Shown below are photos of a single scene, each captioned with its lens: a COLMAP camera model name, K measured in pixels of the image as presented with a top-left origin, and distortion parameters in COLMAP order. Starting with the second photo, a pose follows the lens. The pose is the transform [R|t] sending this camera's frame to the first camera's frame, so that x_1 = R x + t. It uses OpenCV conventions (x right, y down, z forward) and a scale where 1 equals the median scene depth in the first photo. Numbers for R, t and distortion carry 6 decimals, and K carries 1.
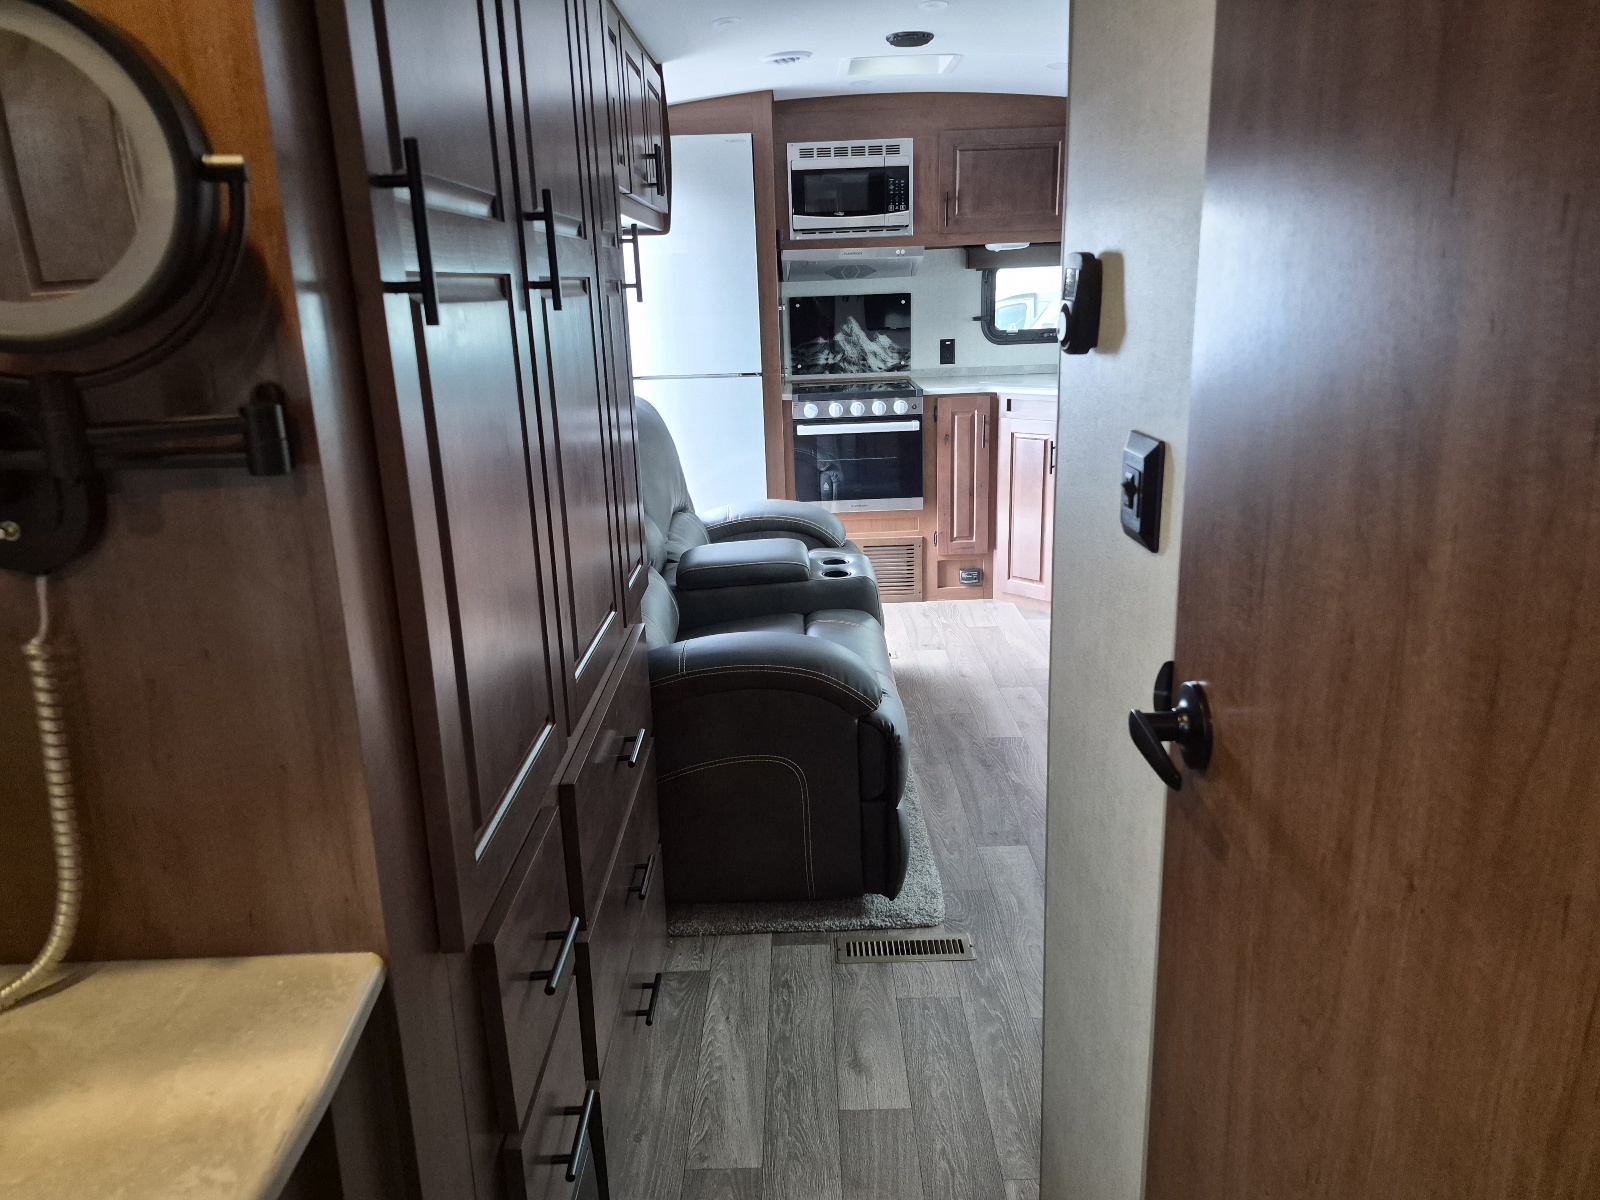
lens RADIAL K [[1123.0, 0, 800.0], [0, 1123.0, 600.0], [0, 0, 1]] dist [0.125934, -0.269299]
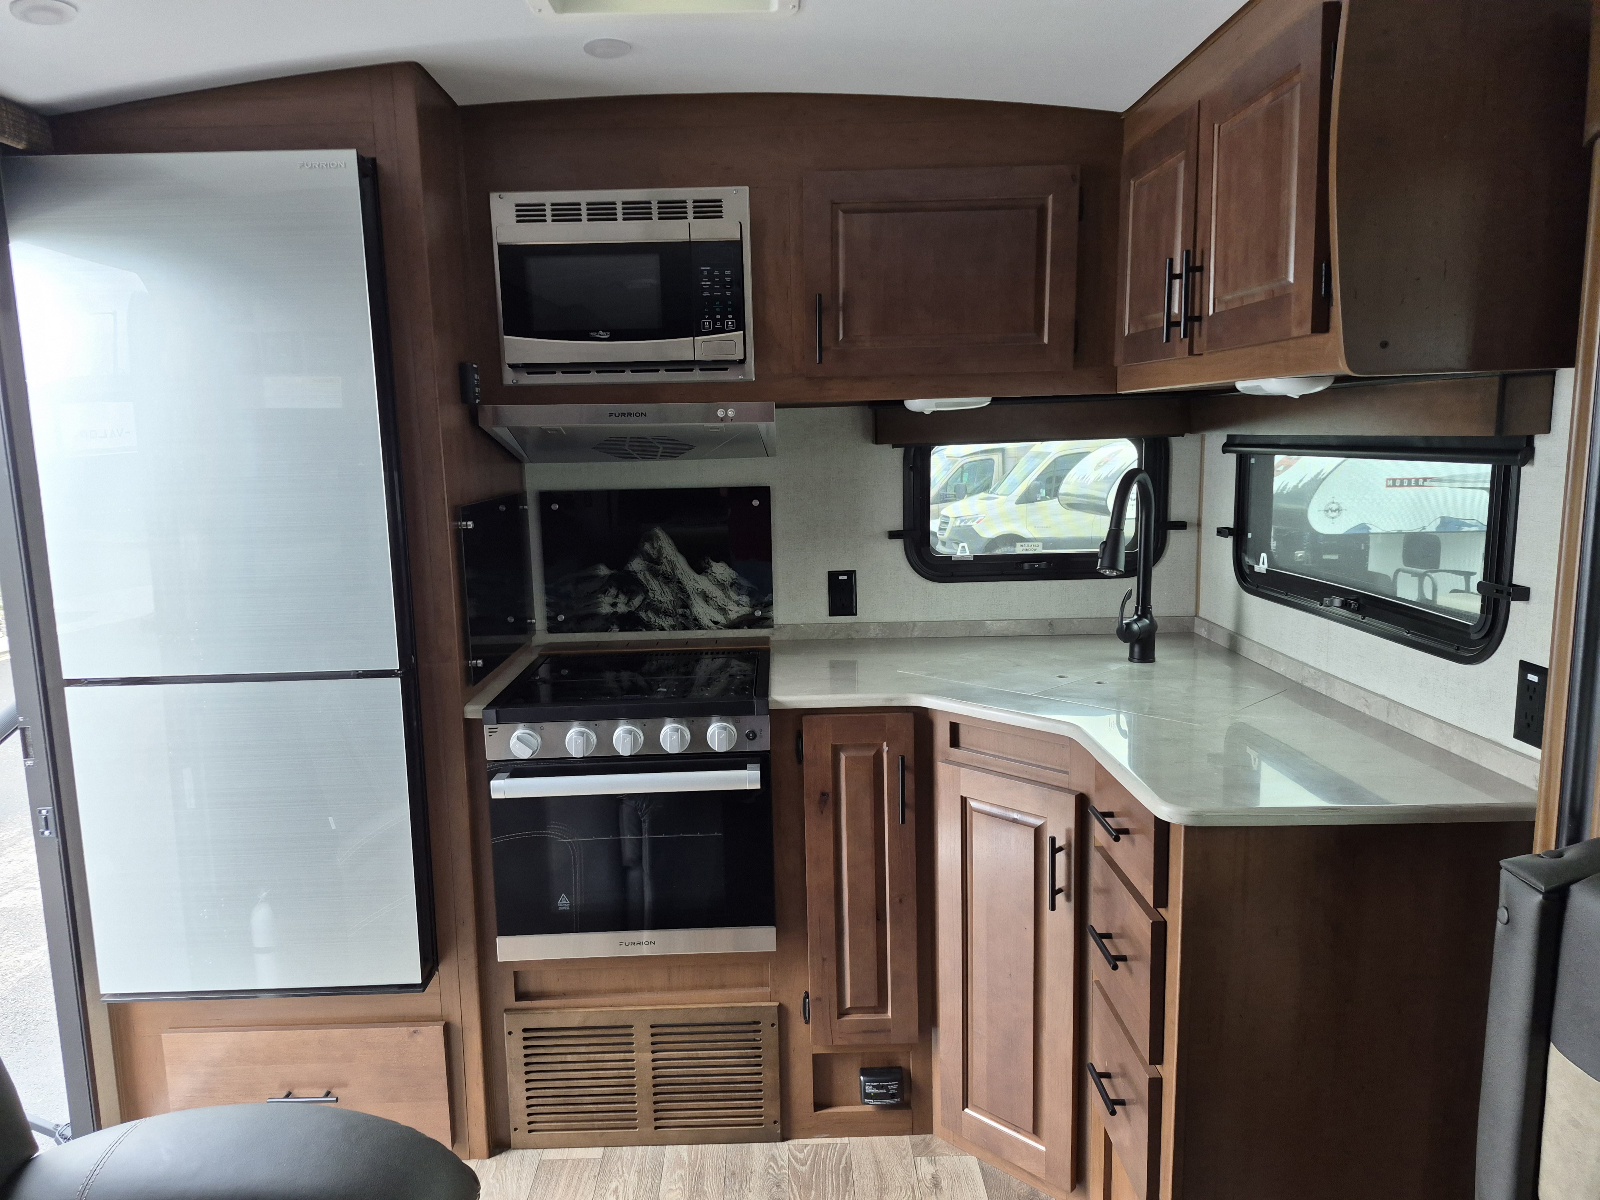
lens RADIAL K [[1123.0, 0, 800.0], [0, 1123.0, 600.0], [0, 0, 1]] dist [0.125934, -0.269299]
pose [[0.999735, 0.005415, 0.022368, 0.107911], [-0.002596, 0.992256, -0.124183, -0.165095], [-0.022867, 0.124092, 0.992007, 0.523302]]
